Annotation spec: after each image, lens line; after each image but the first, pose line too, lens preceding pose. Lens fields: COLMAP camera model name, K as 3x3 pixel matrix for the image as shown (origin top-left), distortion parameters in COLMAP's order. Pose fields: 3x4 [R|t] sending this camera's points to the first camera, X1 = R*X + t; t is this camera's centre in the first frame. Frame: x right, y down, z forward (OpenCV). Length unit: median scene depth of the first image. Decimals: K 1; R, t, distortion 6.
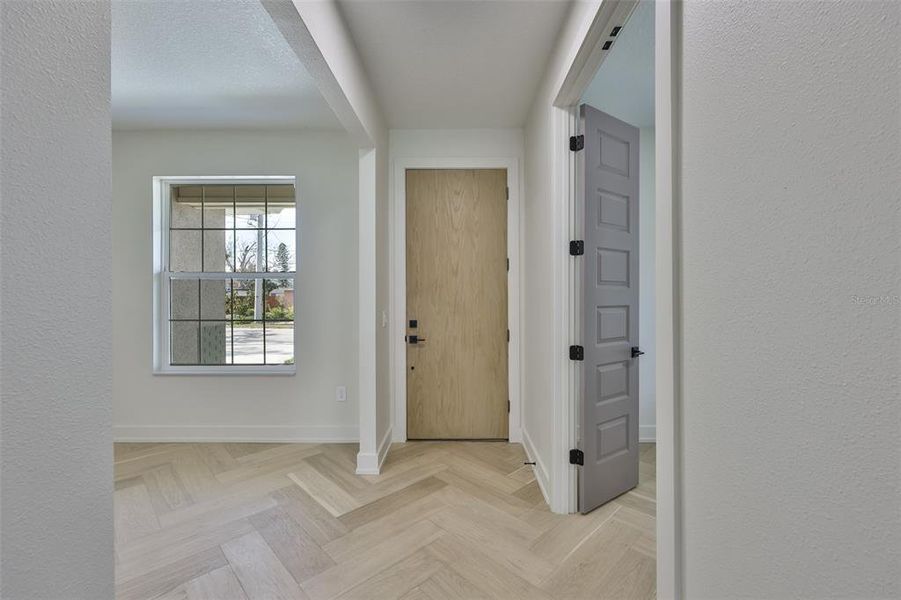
lens RADIAL K [[385.7, 0, 454.3], [0, 385.7, 296.8], [0, 0, 1]] dist [0.001066, 0.000611]
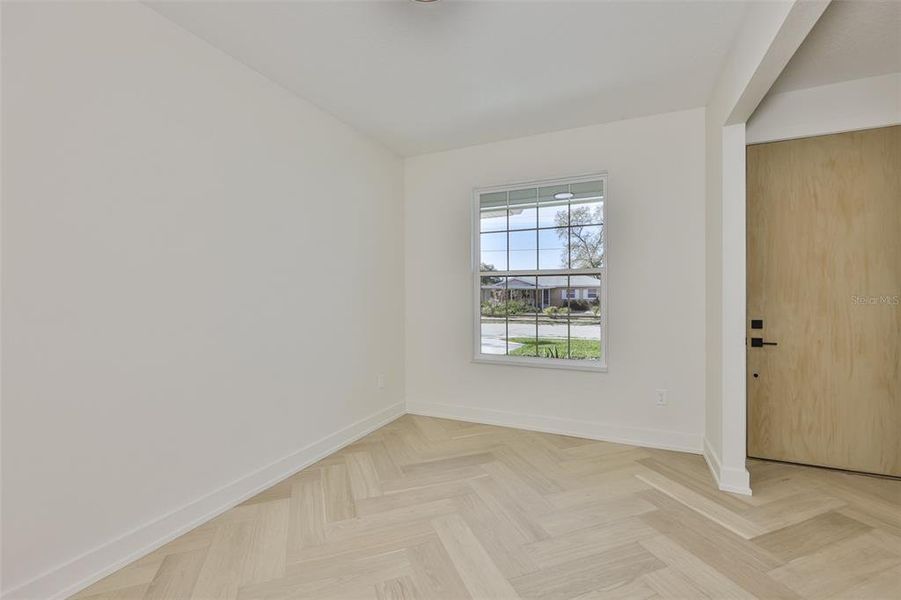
lens RADIAL K [[385.7, 0, 454.3], [0, 385.7, 296.8], [0, 0, 1]] dist [0.001066, 0.000611]
pose [[0.918469, 0.001532, -0.395490, -0.386817], [0.000167, 0.999991, 0.004261, 0.005222], [0.395492, -0.003980, 0.918461, -0.056734]]
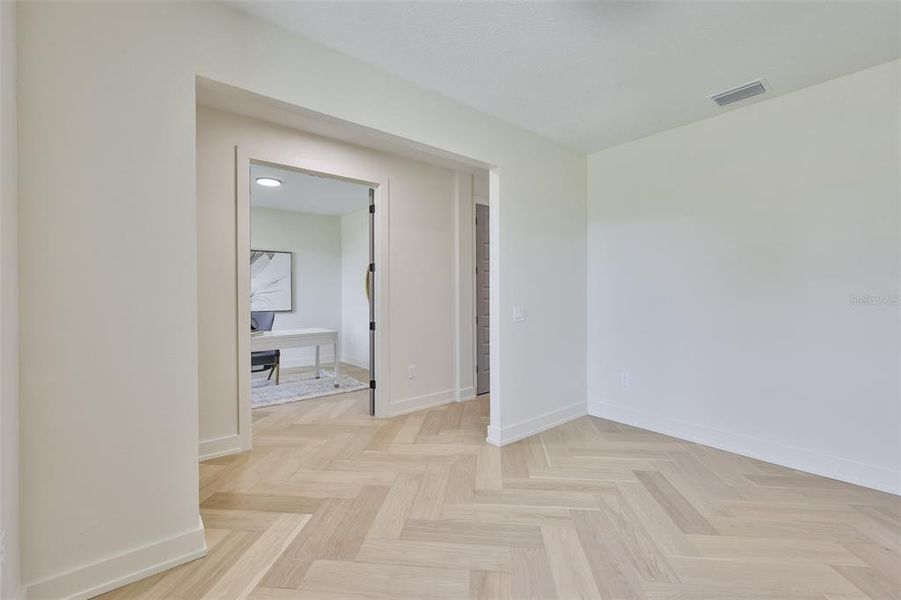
lens RADIAL K [[385.7, 0, 454.3], [0, 385.7, 296.8], [0, 0, 1]] dist [0.001066, 0.000611]
pose [[-0.644516, -0.003751, 0.764582, -0.875899], [0.003983, 0.999958, 0.008264, 0.000057], [-0.764580, 0.008371, -0.644474, 0.912589]]
